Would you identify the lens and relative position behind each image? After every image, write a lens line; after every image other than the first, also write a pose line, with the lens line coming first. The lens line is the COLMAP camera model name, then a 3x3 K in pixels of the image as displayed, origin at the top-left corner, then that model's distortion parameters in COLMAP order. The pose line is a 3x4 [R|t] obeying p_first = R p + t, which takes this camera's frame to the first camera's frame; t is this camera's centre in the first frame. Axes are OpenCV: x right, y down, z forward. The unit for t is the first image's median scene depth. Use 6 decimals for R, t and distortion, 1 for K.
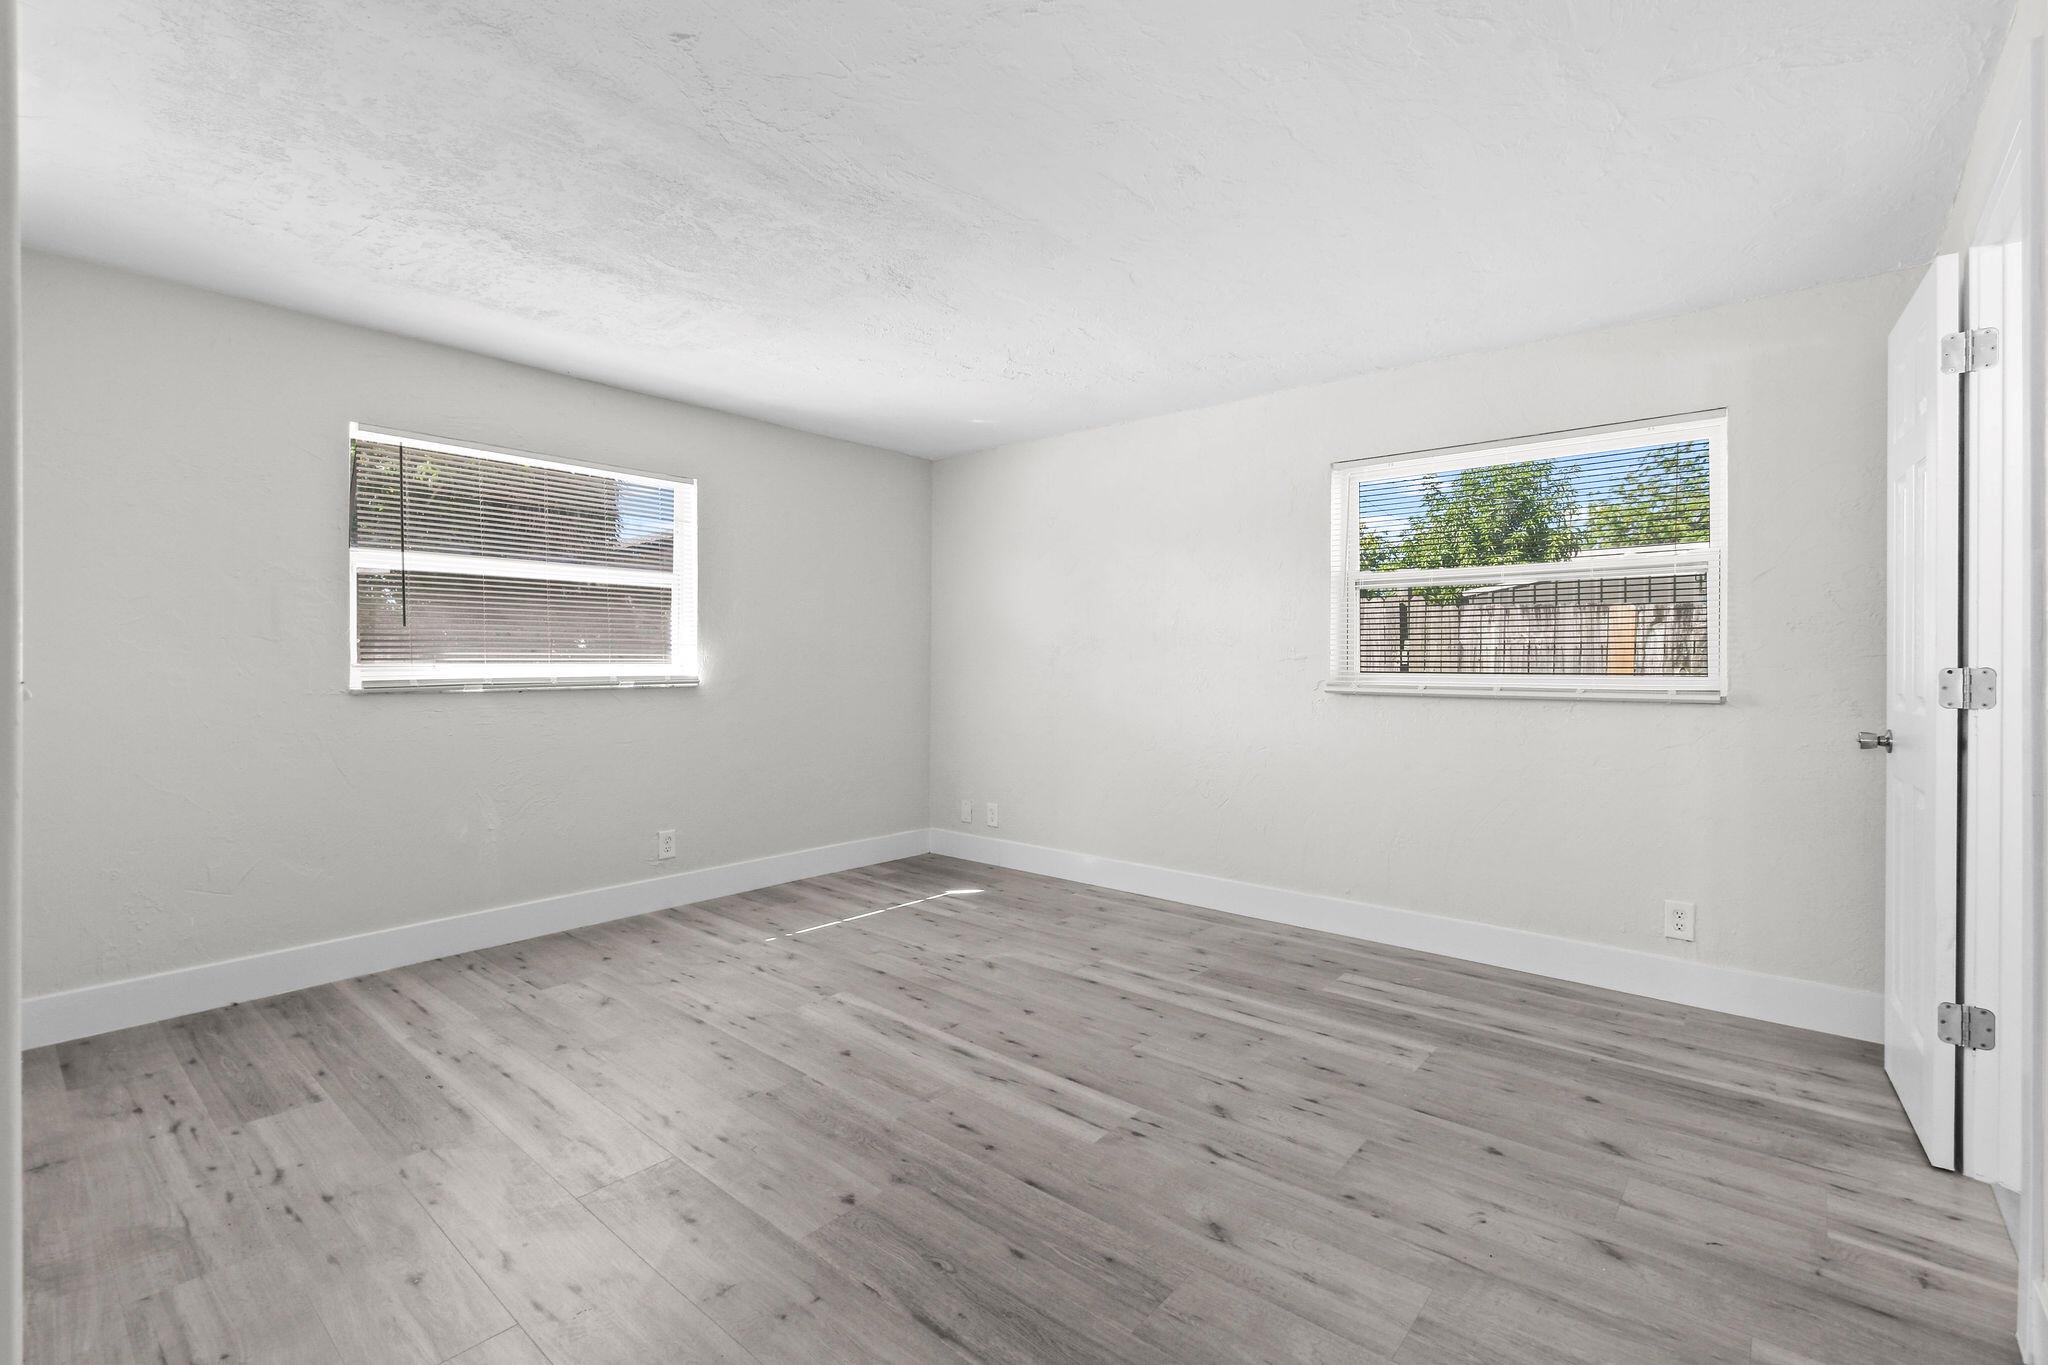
lens RADIAL K [[915.2, 0, 1027.7], [0, 915.2, 678.2], [0, 0, 1]] dist [0.012225, -0.005141]
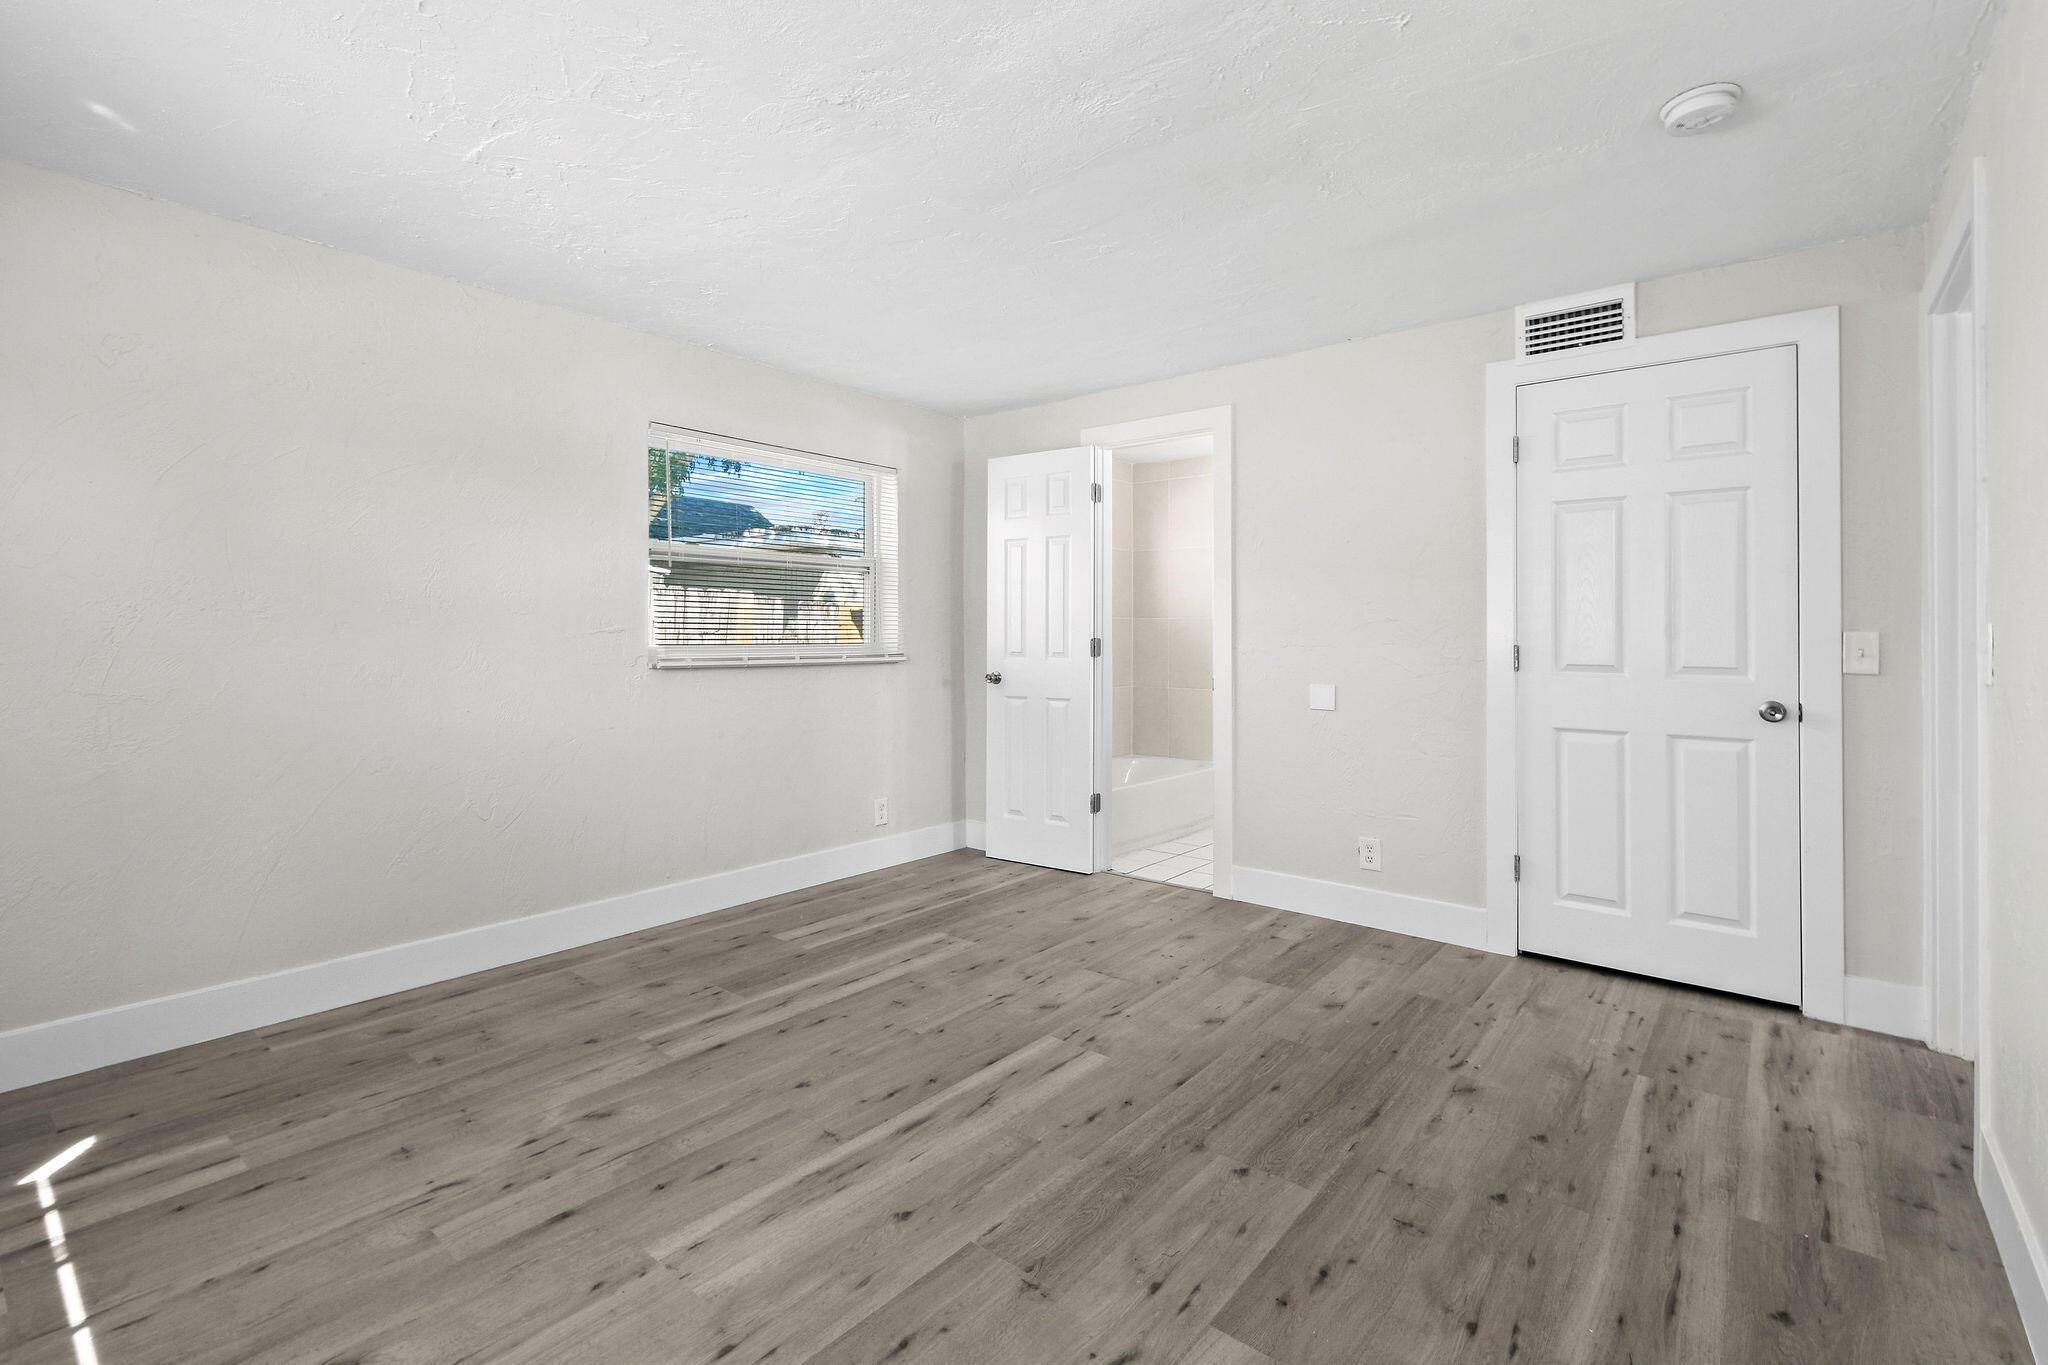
lens RADIAL K [[915.2, 0, 1035.6], [0, 915.2, 623.1], [0, 0, 1]] dist [0.012225, -0.005141]
pose [[-0.025351, 0.011898, 0.999608, -0.801983], [0.014316, 0.999831, -0.011538, -0.017955], [-0.999576, 0.014018, -0.025517, 0.827509]]
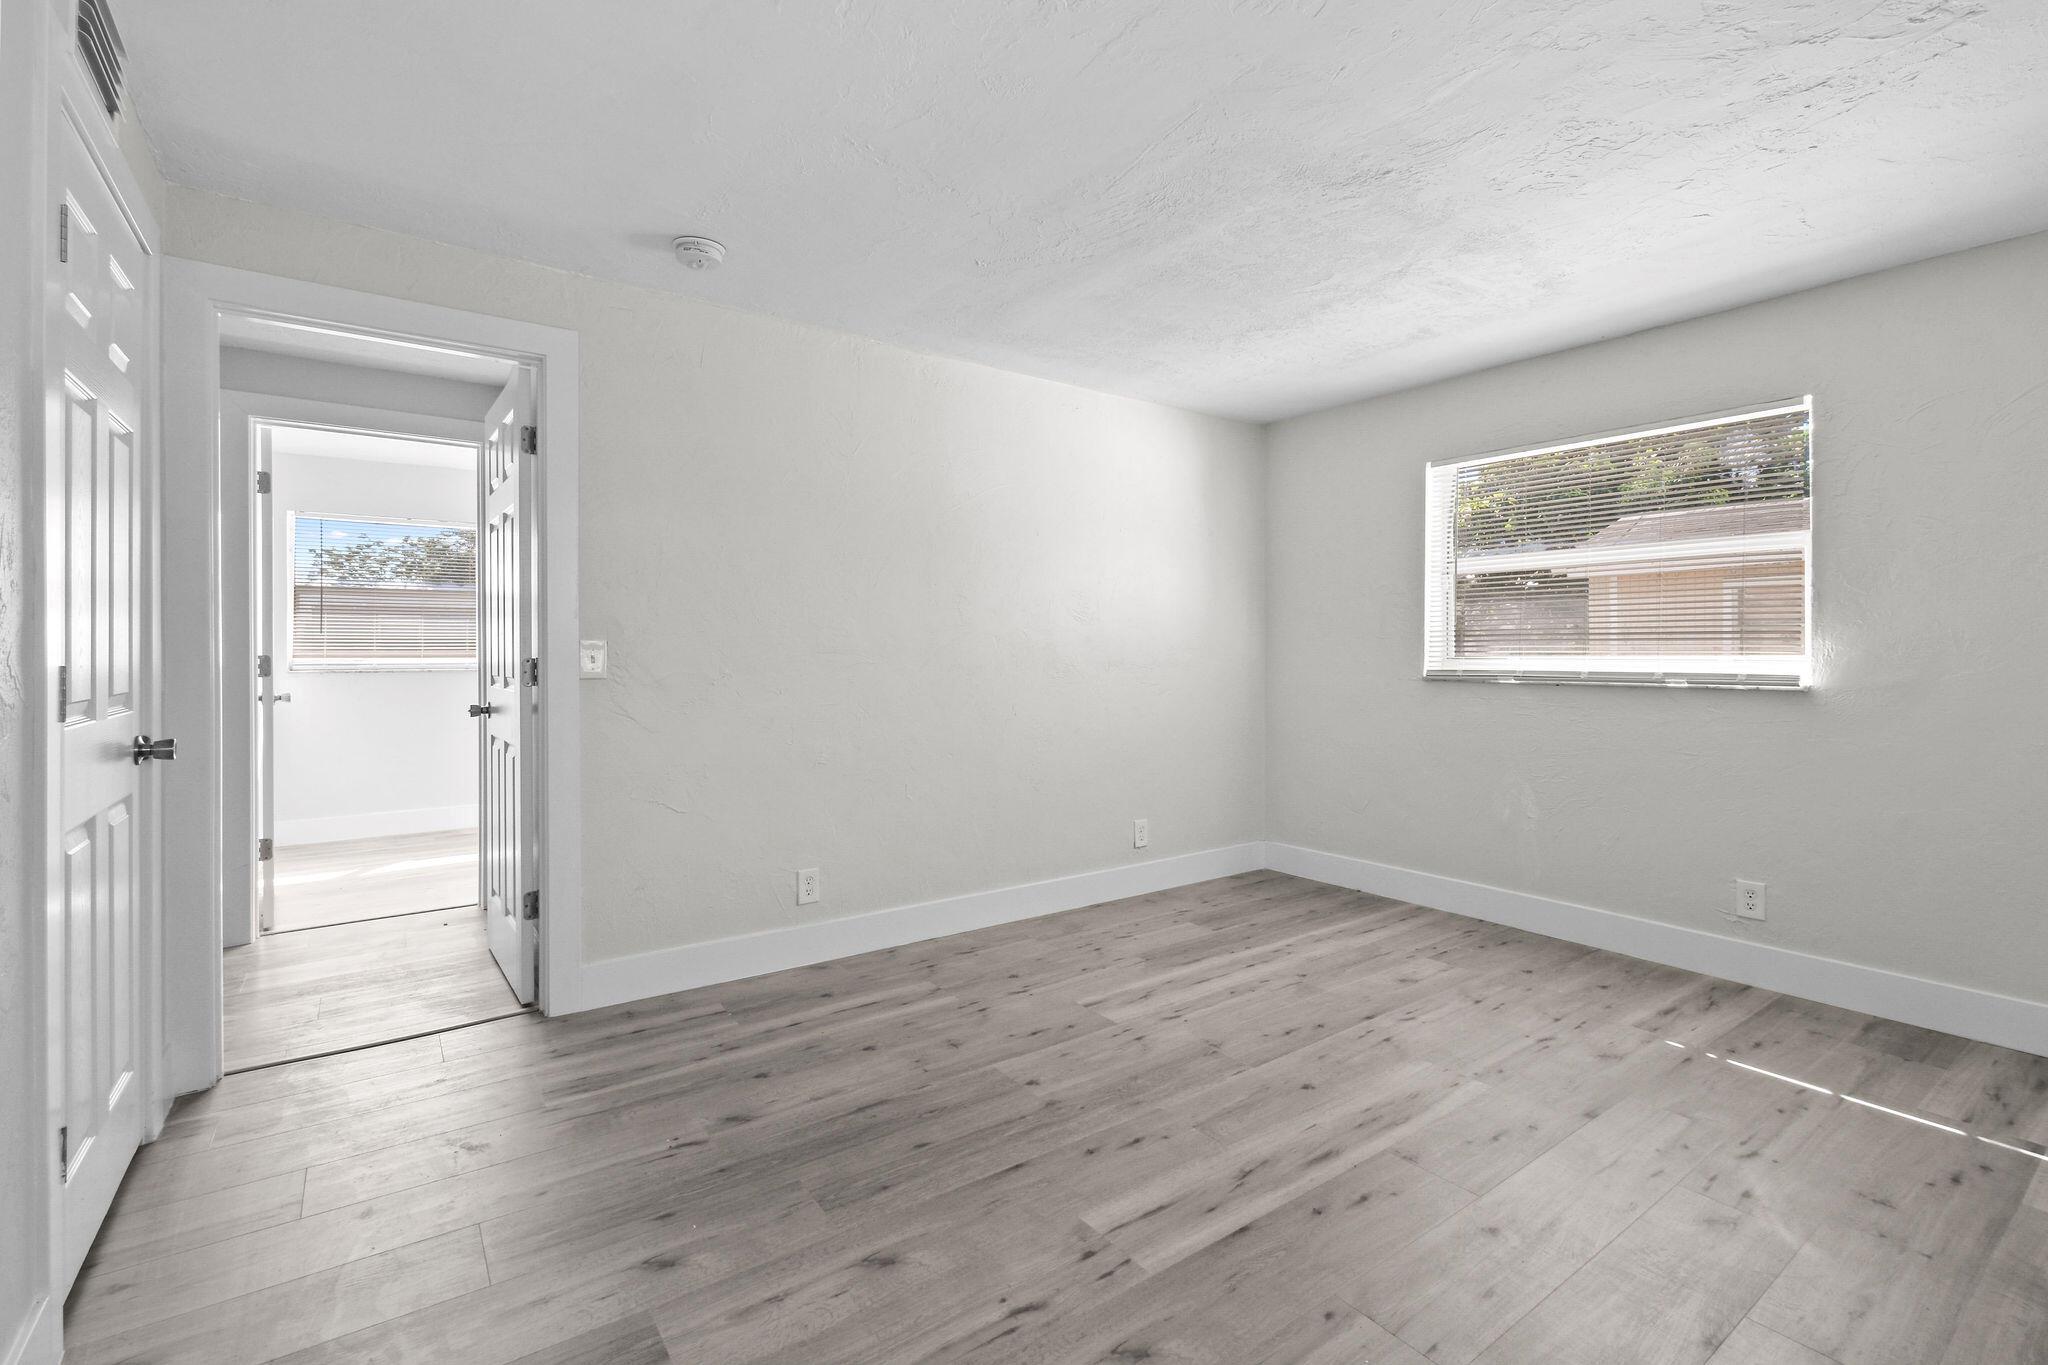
lens RADIAL K [[915.2, 0, 1026.8], [0, 915.2, 673.9], [0, 0, 1]] dist [0.012225, -0.005141]
pose [[-0.243743, 0.021225, -0.969608, 0.668735], [-0.021128, 0.999407, 0.027189, -0.014987], [0.969610, 0.027113, -0.243150, 0.852010]]
